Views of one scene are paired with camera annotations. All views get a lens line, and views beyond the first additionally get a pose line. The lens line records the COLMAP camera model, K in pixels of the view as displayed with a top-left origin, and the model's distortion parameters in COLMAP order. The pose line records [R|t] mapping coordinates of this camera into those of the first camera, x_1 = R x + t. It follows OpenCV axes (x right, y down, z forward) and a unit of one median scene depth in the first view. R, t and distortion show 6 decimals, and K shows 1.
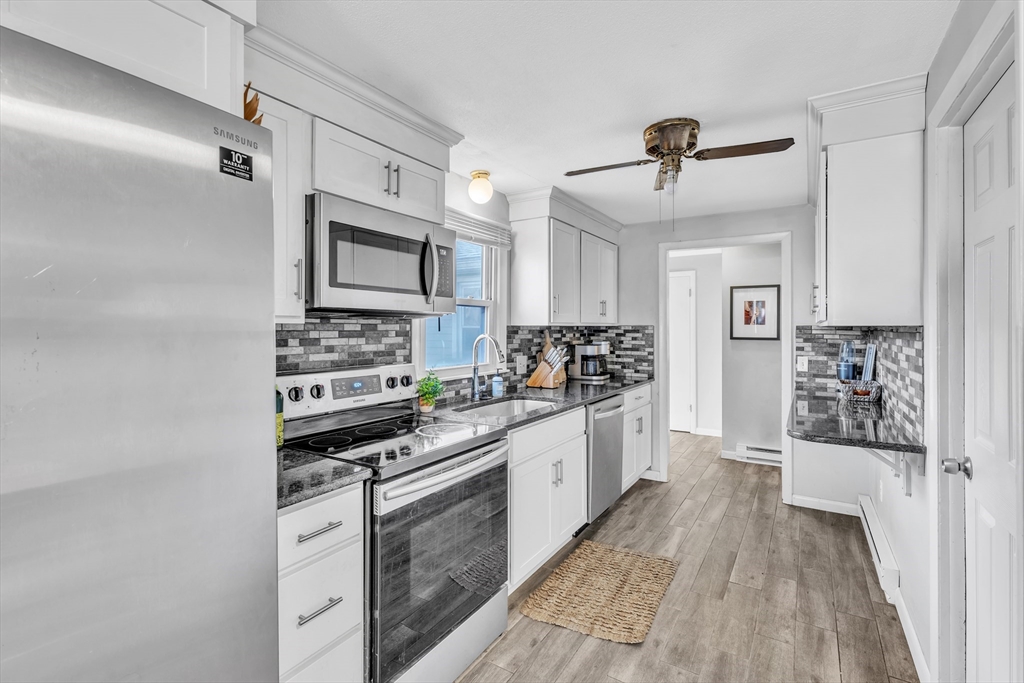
lens RADIAL K [[473.5, 0, 503.2], [0, 473.5, 326.5], [0, 0, 1]] dist [0.000958, 0.000073]
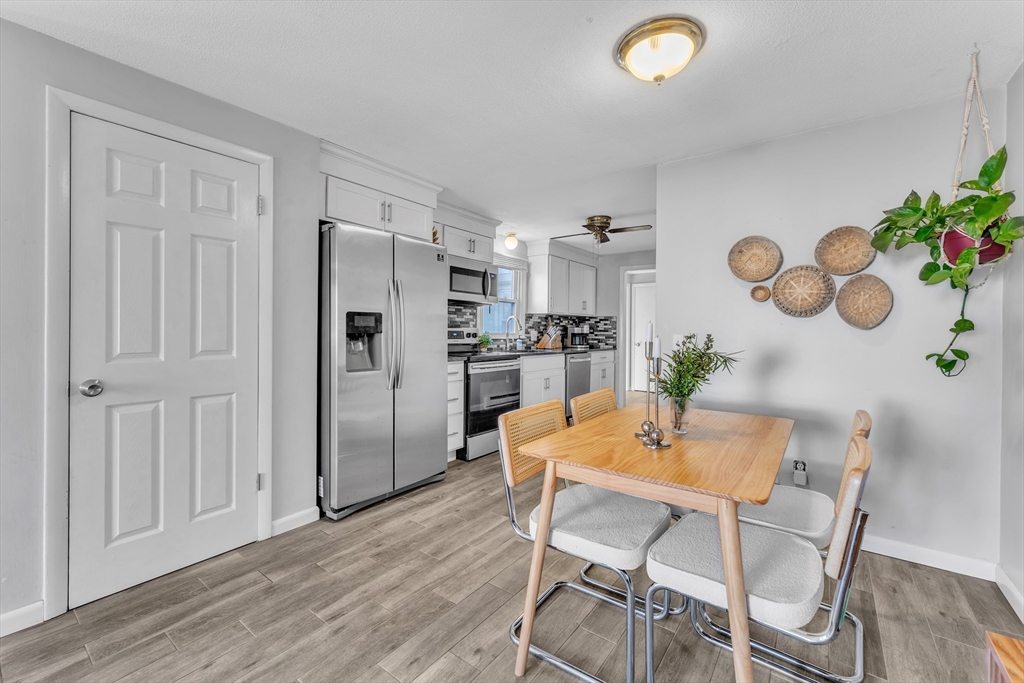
lens RADIAL K [[421.5, 0, 504.4], [0, 421.5, 331.4], [0, 0, 1]] dist [0.002642, 0.000761]
pose [[0.996498, 0.012002, -0.082752, 0.059068], [-0.011569, 0.999917, 0.005703, 0.056433], [0.082813, -0.004725, 0.996554, -0.602282]]
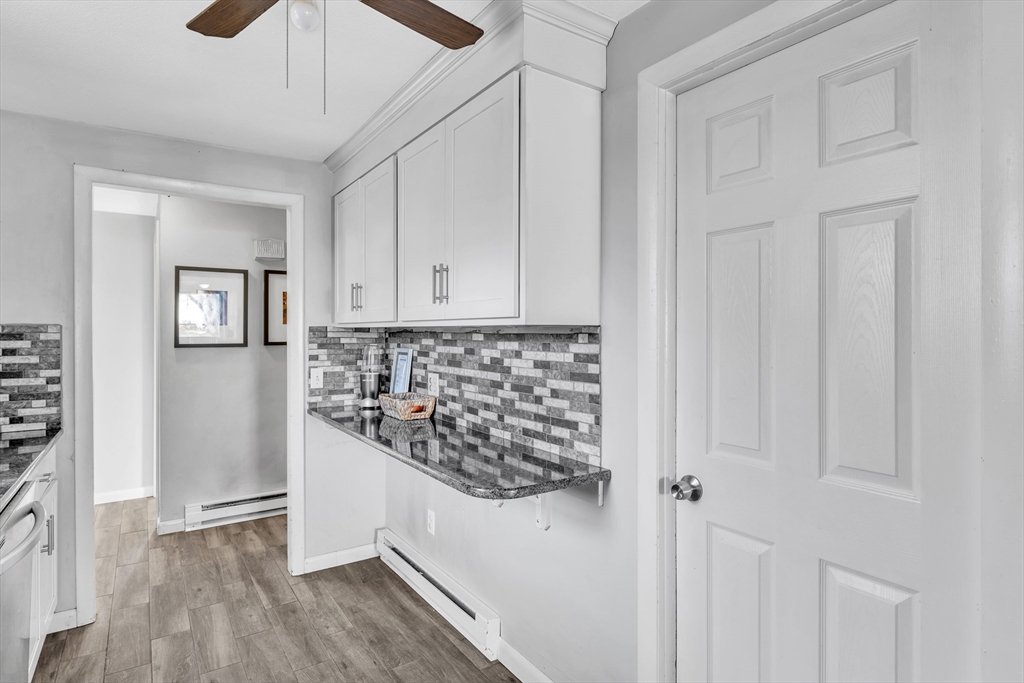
lens RADIAL K [[545.3, 0, 512.5], [0, 545.3, 329.8], [0, 0, 1]] dist [0.001121, 0.000024]
pose [[0.397889, 0.000805, 0.917433, -0.030130], [-0.001139, 0.999999, -0.000384, 0.003556], [-0.917433, -0.000892, 0.397890, 0.390694]]
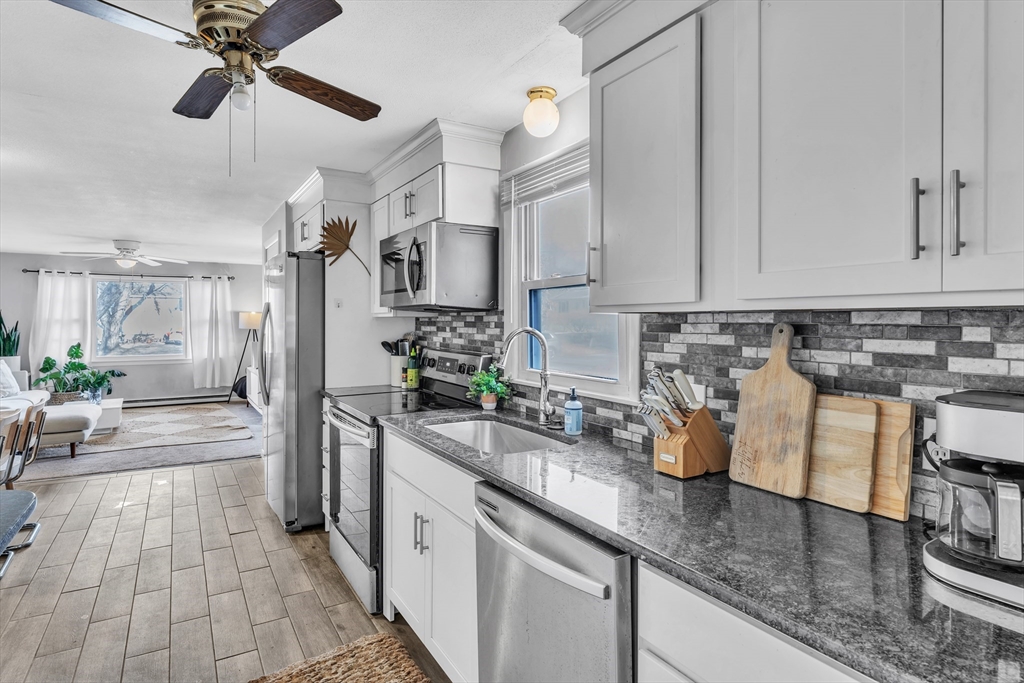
lens RADIAL K [[545.3, 0, 515.1], [0, 545.3, 330.4], [0, 0, 1]] dist [0.001121, 0.000024]
pose [[-0.445054, 0.011927, -0.895425, 0.546403], [-0.001005, 0.999904, 0.013818, 0.007441], [0.895503, 0.007050, -0.444999, 1.076017]]
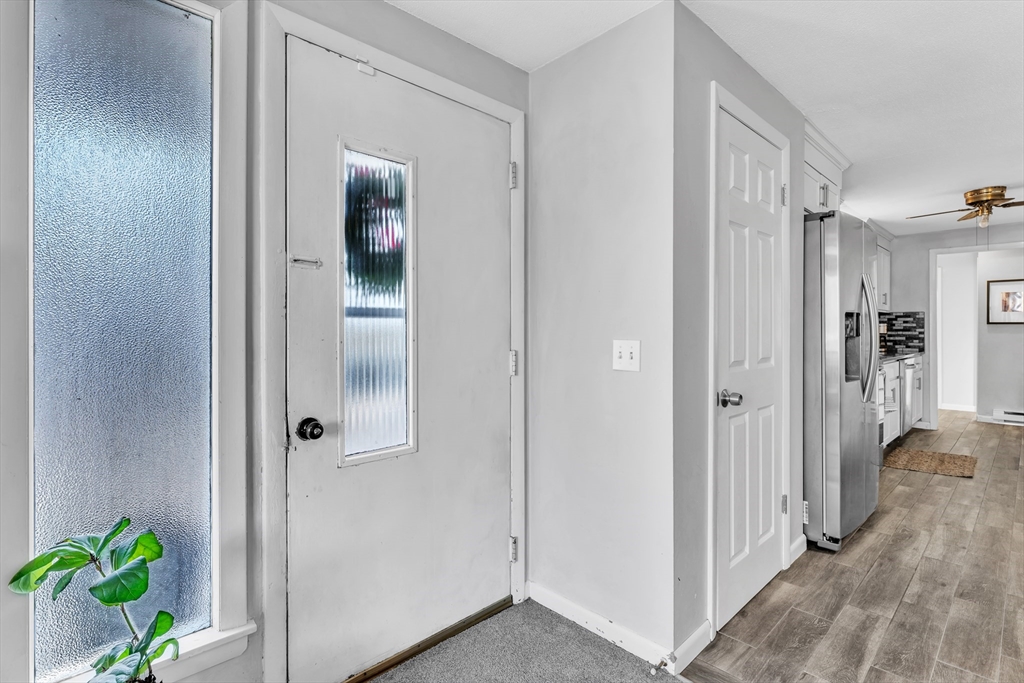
lens RADIAL K [[497.4, 0, 517.6], [0, 497.4, 330.6], [0, 0, 1]] dist [0.005770, 0.001036]
pose [[0.973857, 0.000207, -0.227160, -0.565005], [0.000513, 0.999995, 0.003113, 0.054632], [0.227160, -0.003148, 0.973852, -0.739205]]
